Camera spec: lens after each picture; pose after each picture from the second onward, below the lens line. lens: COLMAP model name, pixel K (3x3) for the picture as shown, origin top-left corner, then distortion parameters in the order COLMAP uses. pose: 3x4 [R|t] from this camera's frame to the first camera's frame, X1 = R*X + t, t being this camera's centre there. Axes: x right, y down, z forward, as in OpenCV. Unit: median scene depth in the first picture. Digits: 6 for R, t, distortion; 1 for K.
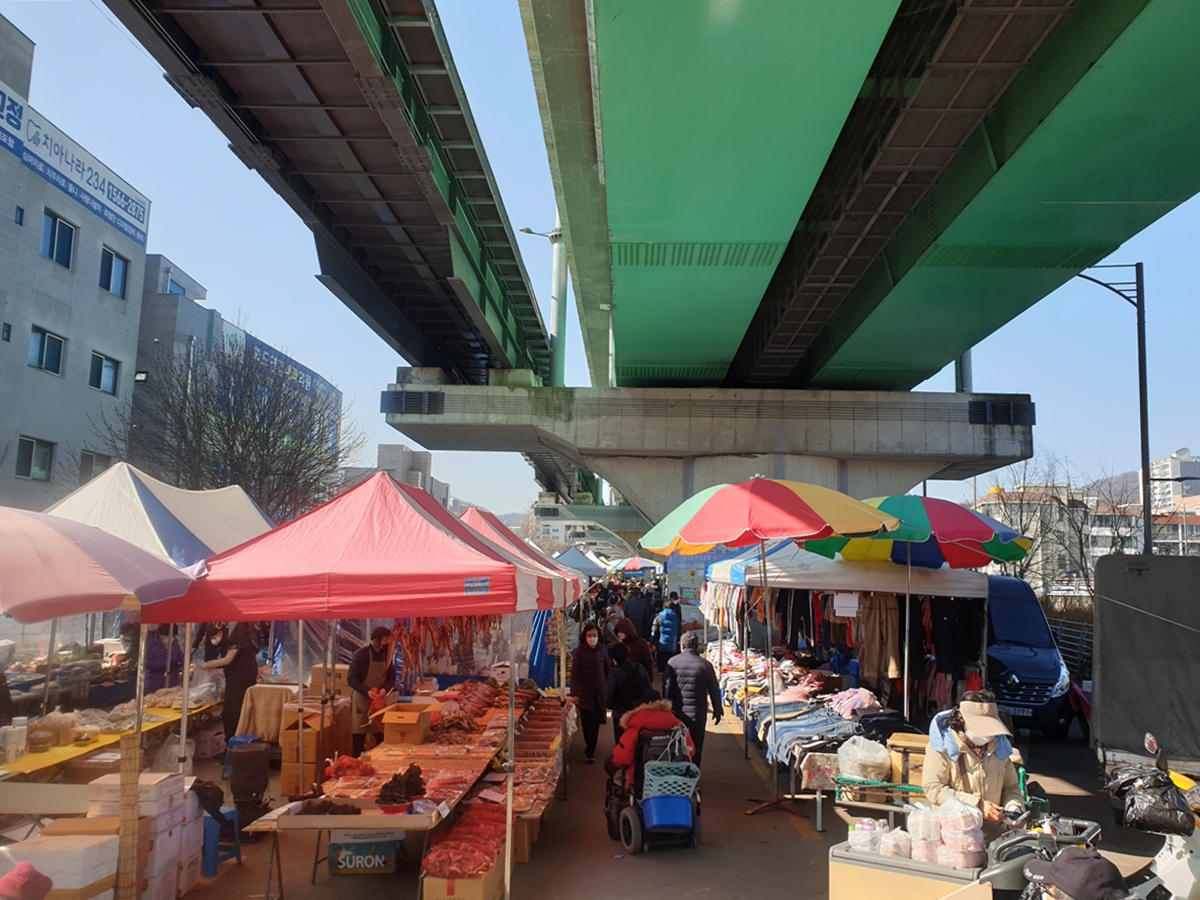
lens RADIAL K [[923.3, 0, 599.0], [0, 923.3, 453.7], [0, 0, 1]] dist [0.064498, -0.096920]
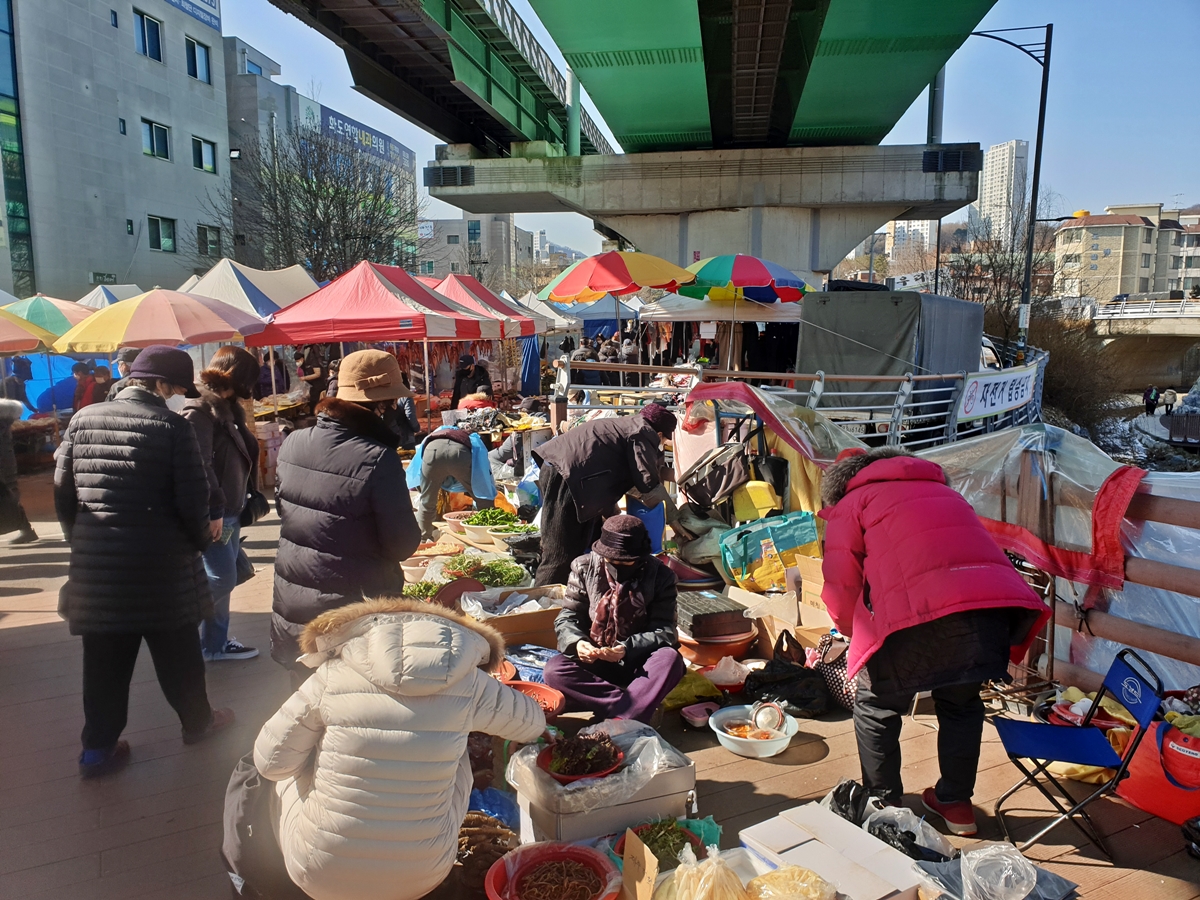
lens RADIAL K [[923.3, 0, 599.0], [0, 923.3, 453.7], [0, 0, 1]] dist [0.064498, -0.096920]
pose [[0.993080, -0.013184, -0.116698, 0.127816], [0.044612, 0.961541, 0.271013, -0.027045], [0.108637, -0.274344, 0.955476, -0.230410]]
